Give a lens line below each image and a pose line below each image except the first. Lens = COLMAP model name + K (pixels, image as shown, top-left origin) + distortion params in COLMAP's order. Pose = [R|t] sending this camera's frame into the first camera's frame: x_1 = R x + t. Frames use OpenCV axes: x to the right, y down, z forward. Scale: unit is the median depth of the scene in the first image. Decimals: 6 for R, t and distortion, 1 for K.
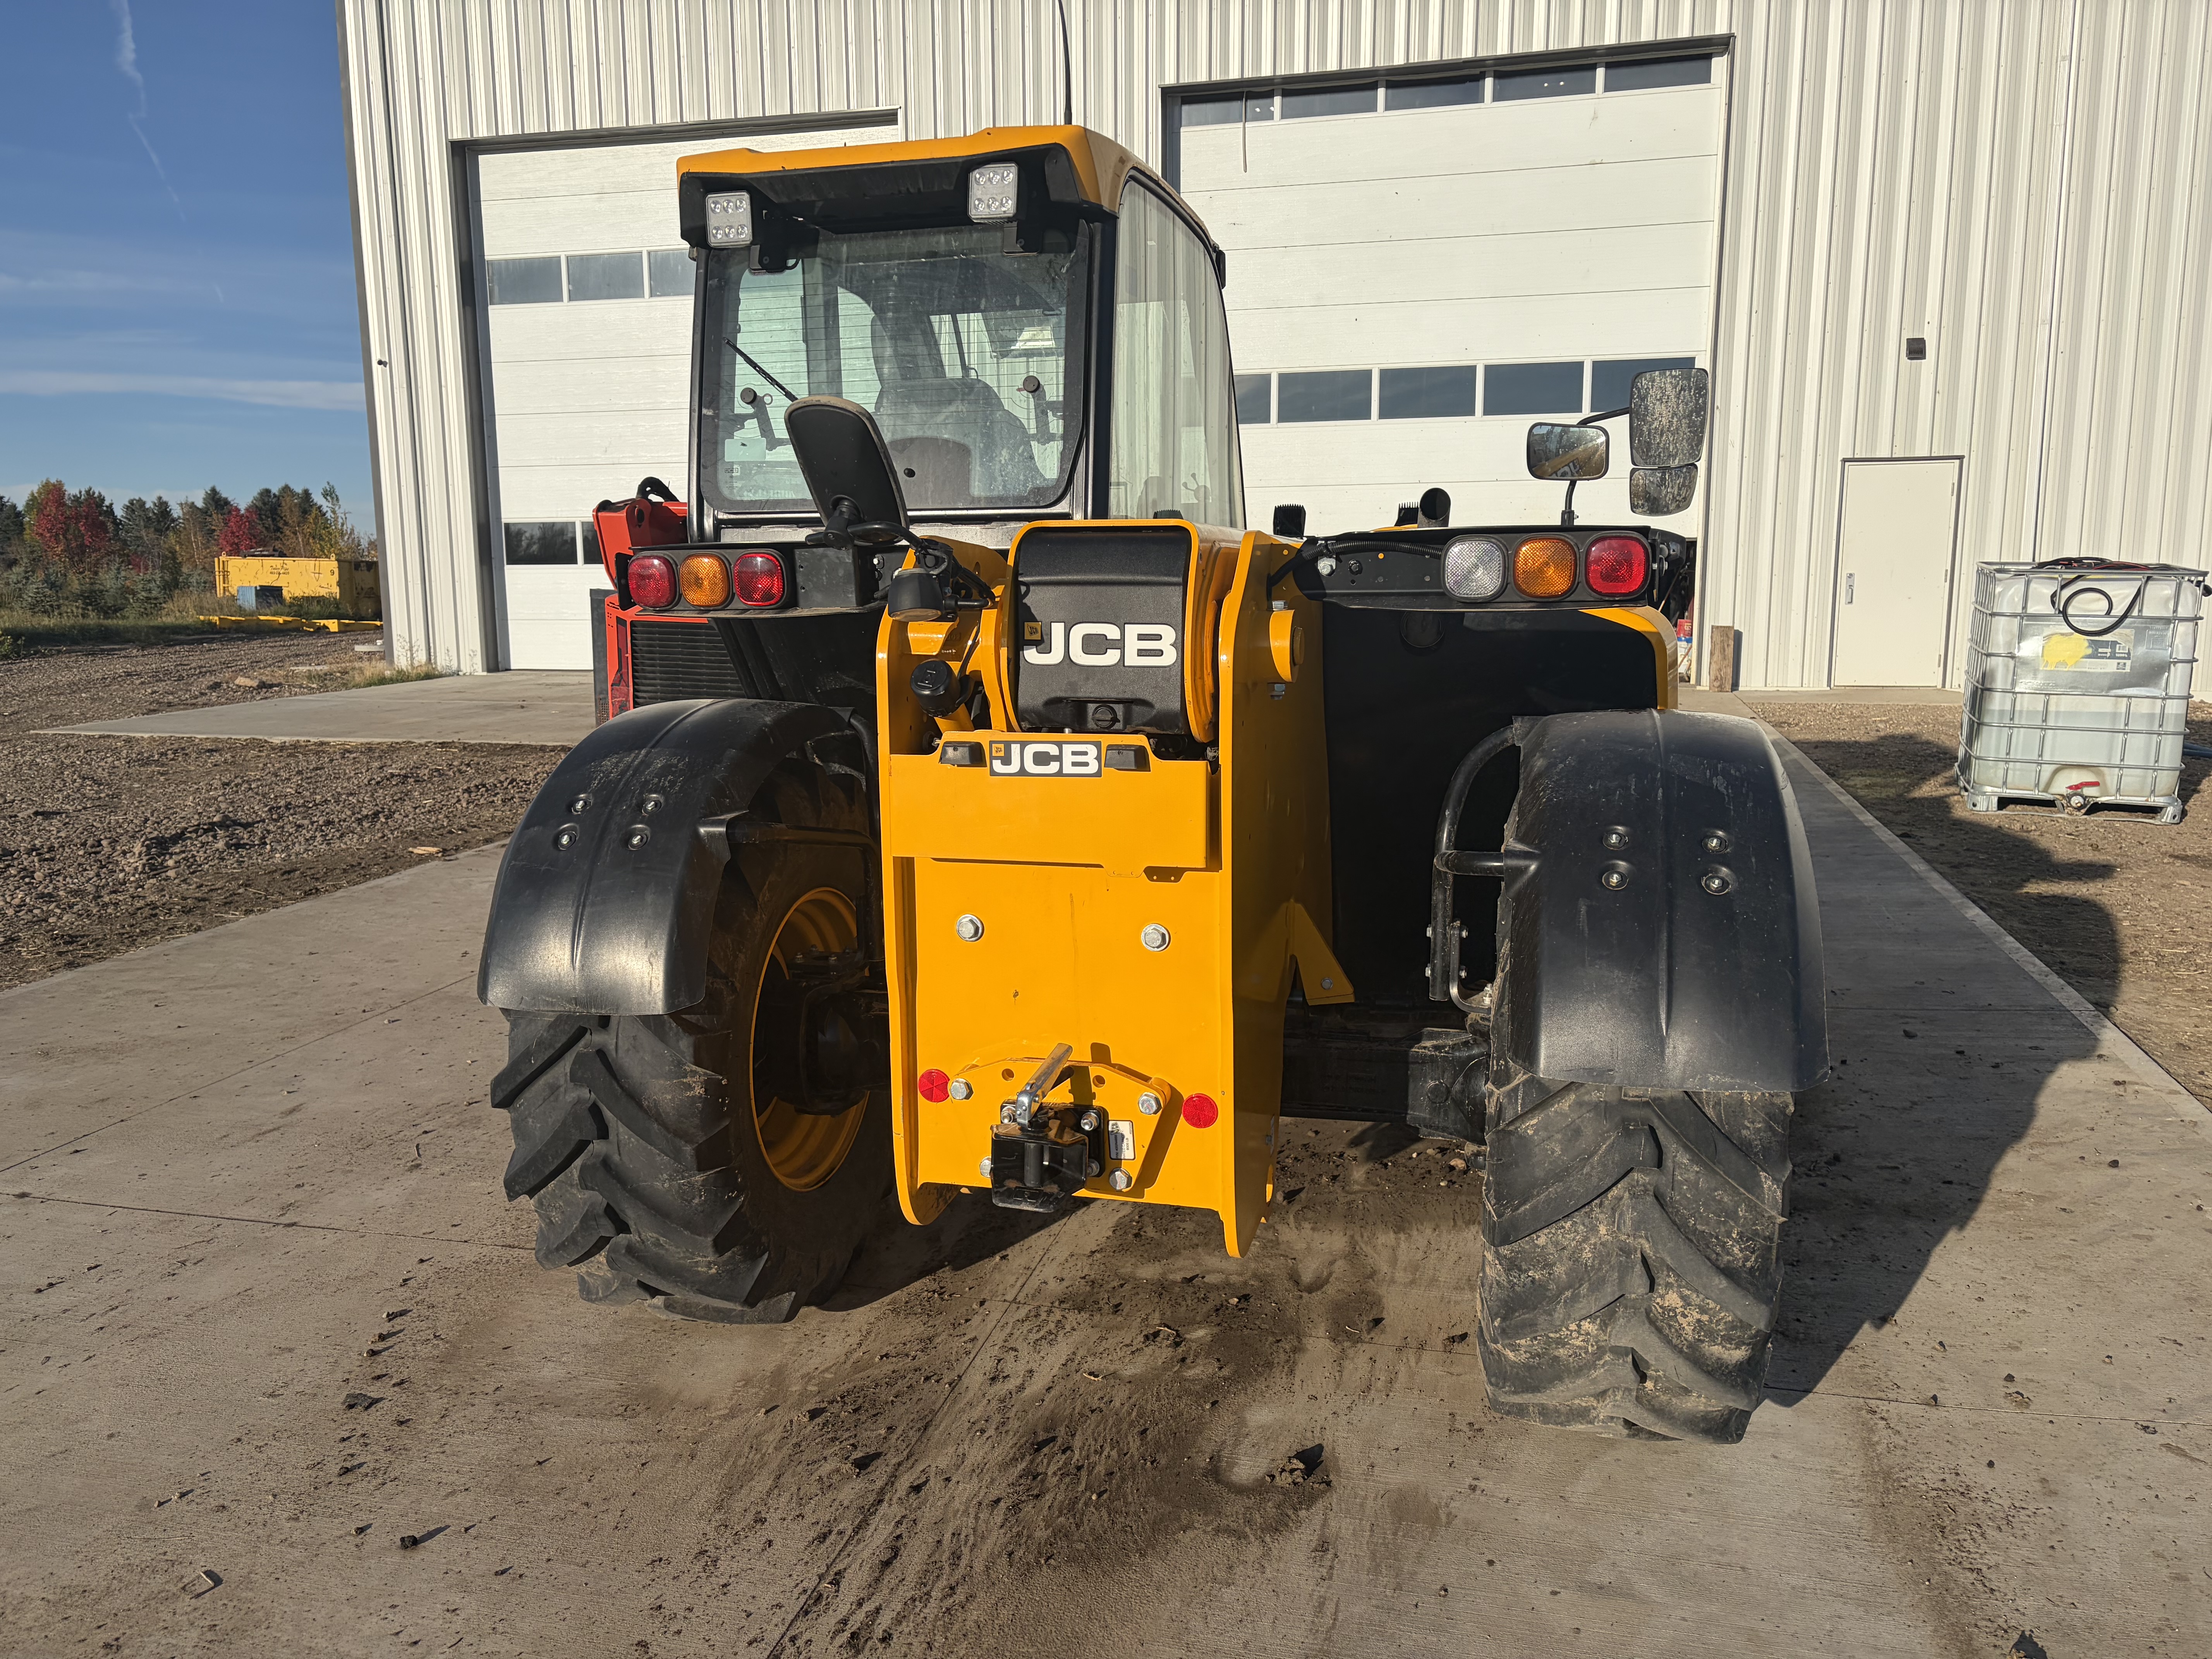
lens RADIAL K [[1682.6, 0, 1106.0], [0, 1682.6, 829.5], [0, 0, 1]] dist [0.090657, -0.091541]
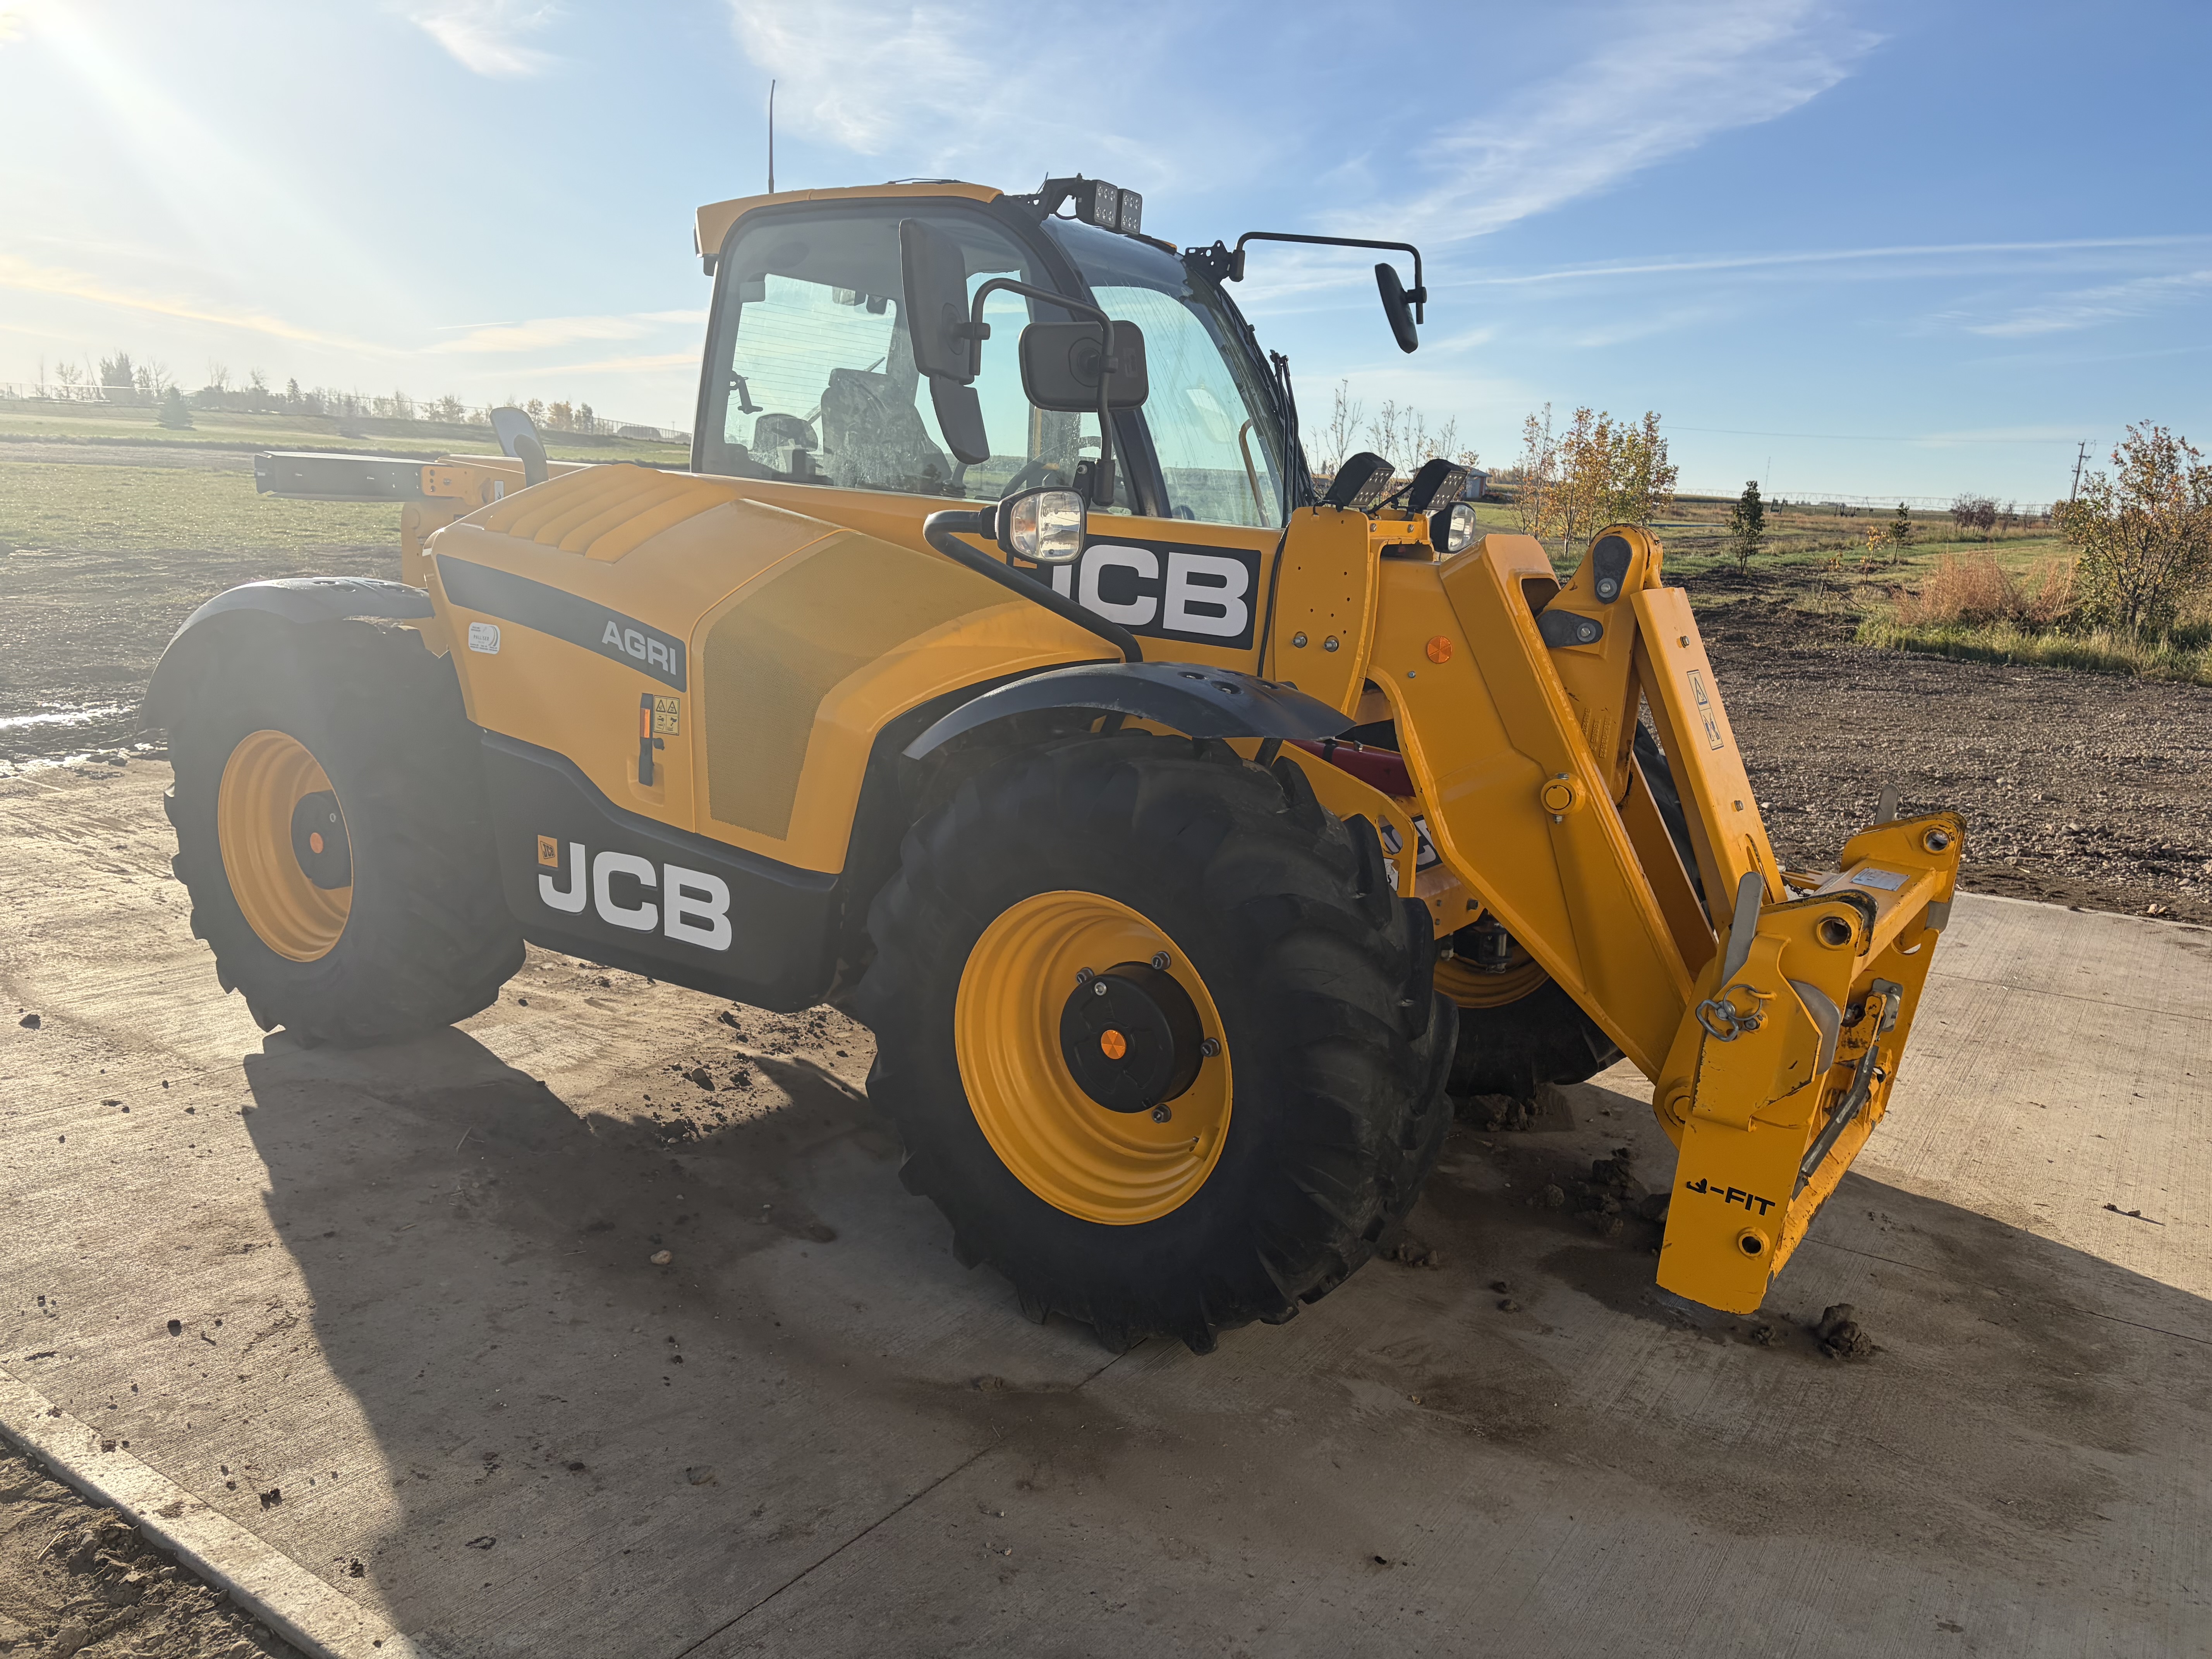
lens RADIAL K [[1661.5, 0, 1106.0], [0, 1661.5, 829.5], [0, 0, 1]] dist [0.084473, -0.097723]
pose [[-0.302059, 0.188116, -0.934544, 1.006705], [-0.200564, 0.945853, 0.255218, -0.251771], [0.931952, 0.264527, -0.247974, 1.355708]]
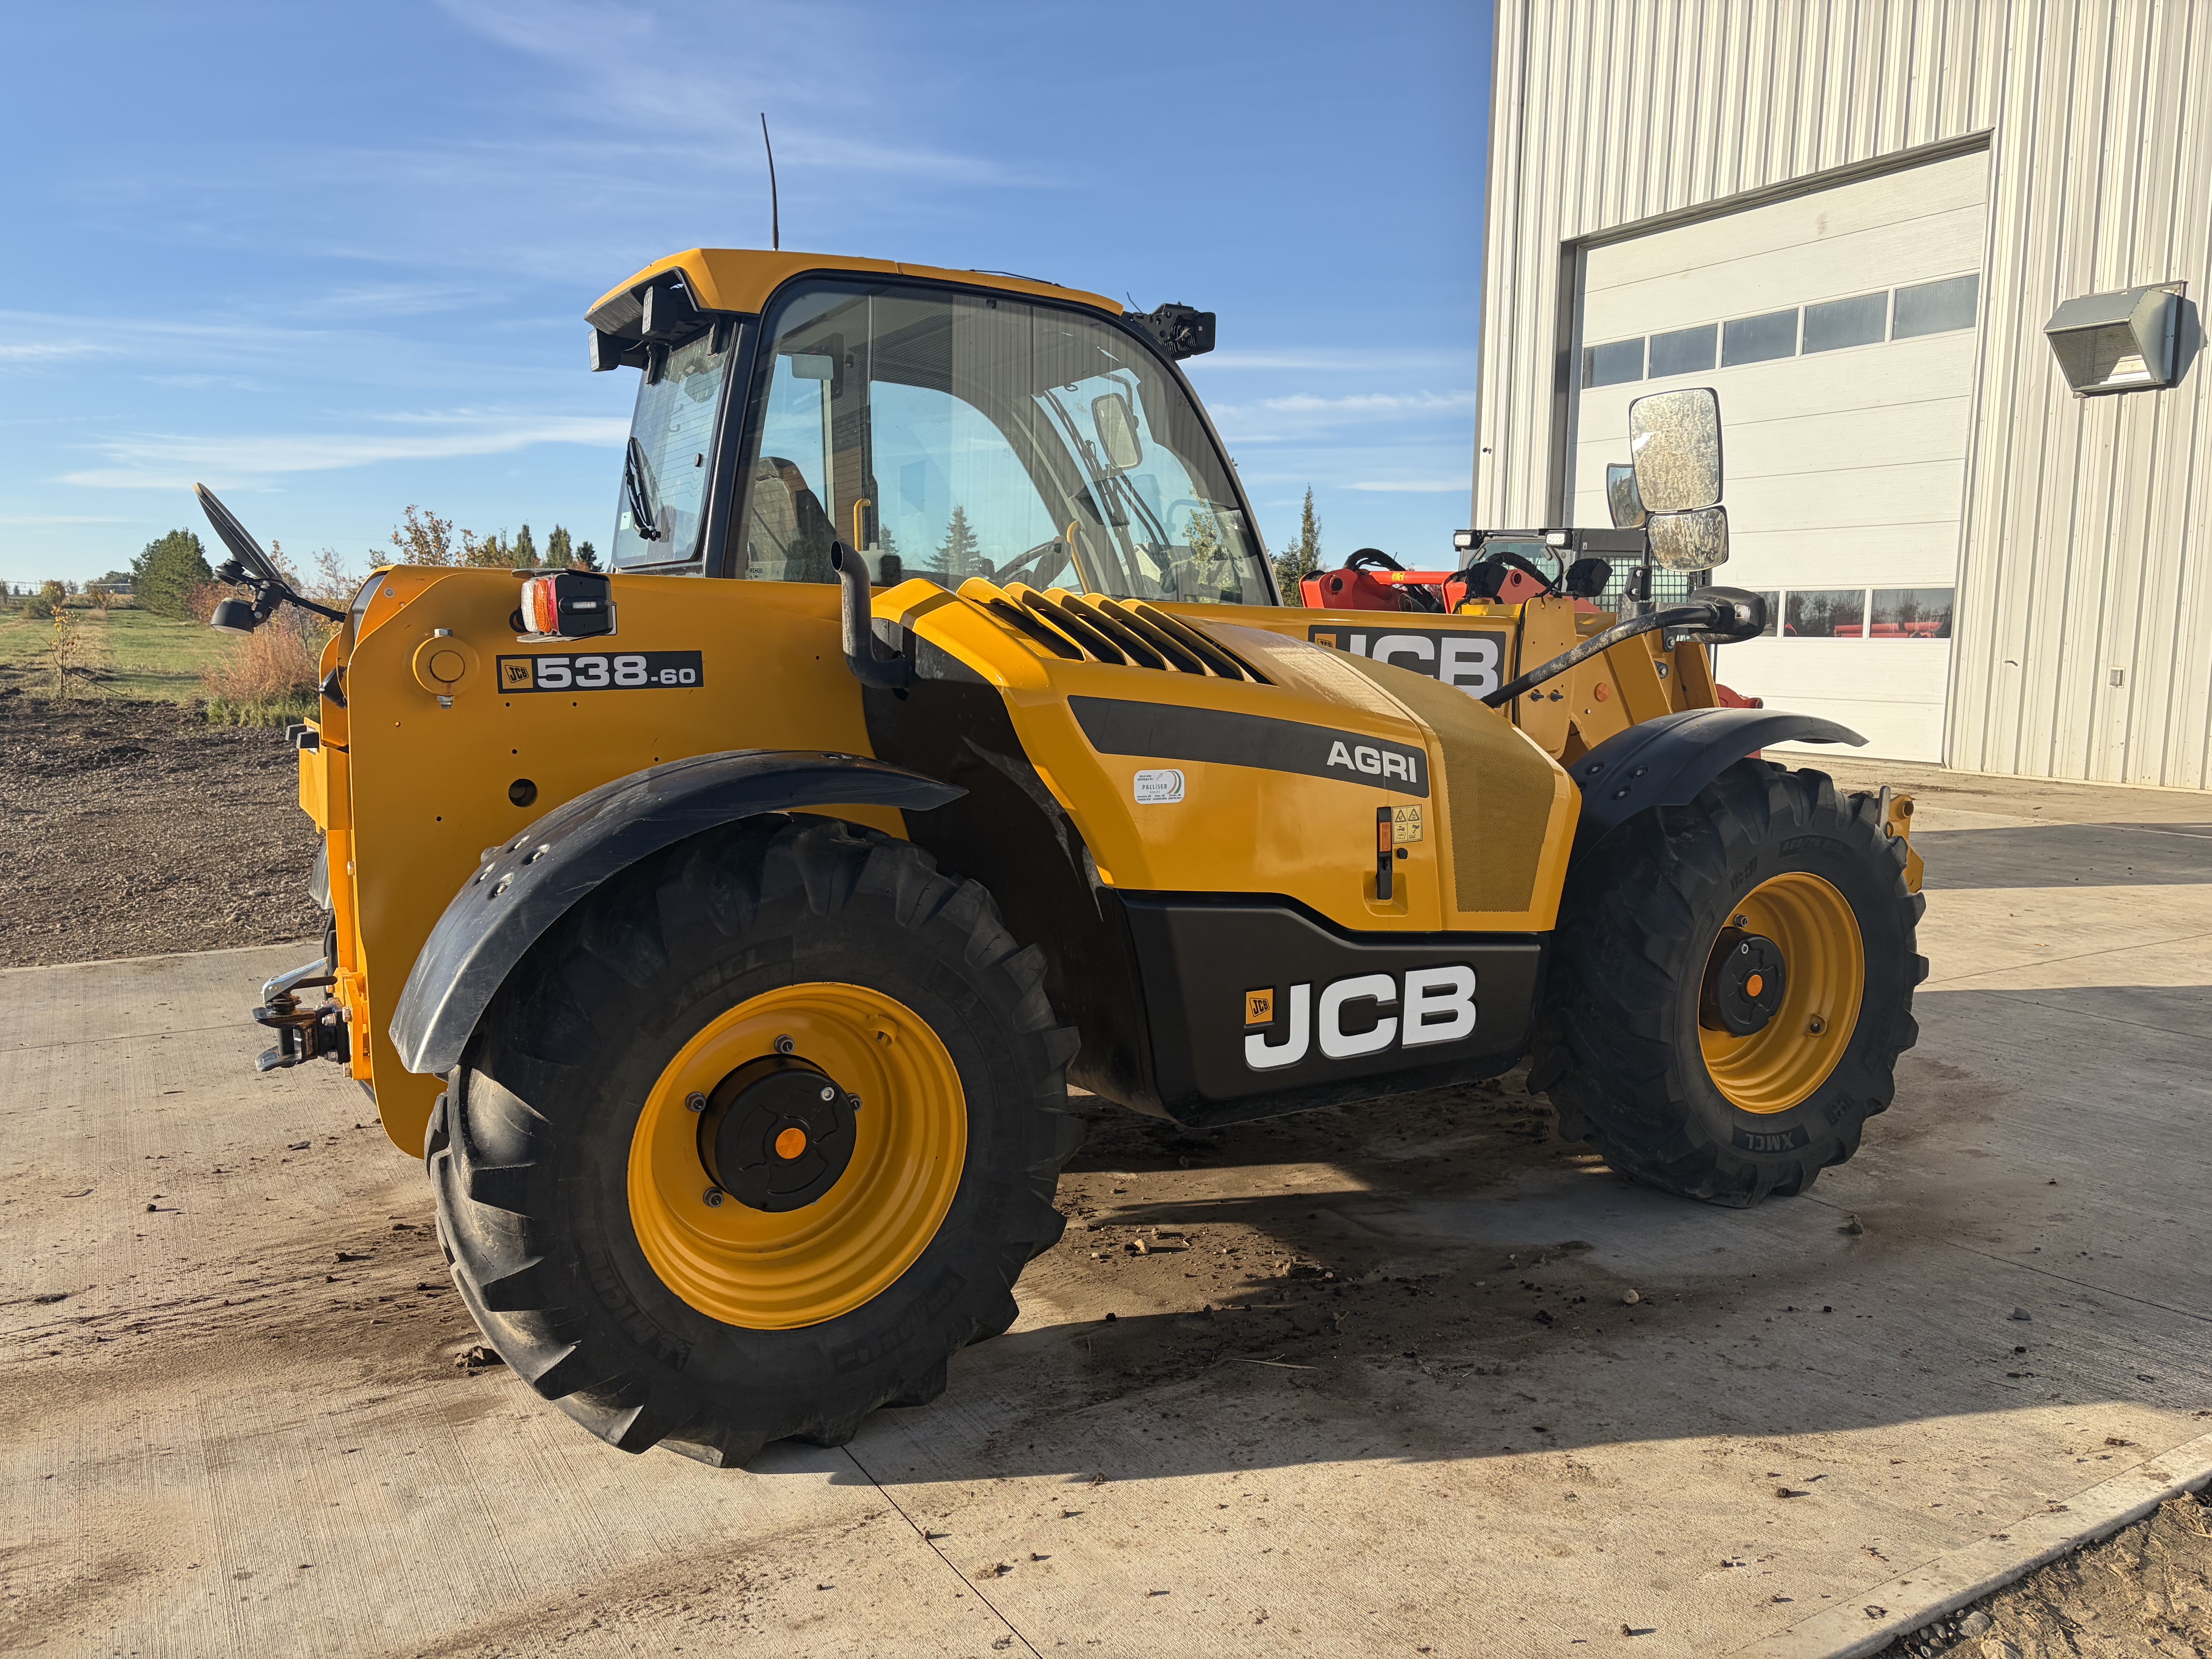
lens RADIAL K [[1661.5, 0, 1106.0], [0, 1661.5, 829.5], [0, 0, 1]] dist [0.084473, -0.097723]
pose [[0.715623, 0.104256, -0.690662, 0.761741], [-0.130227, 0.991375, 0.014715, -0.045714], [0.686239, 0.079413, 0.723028, 0.256807]]
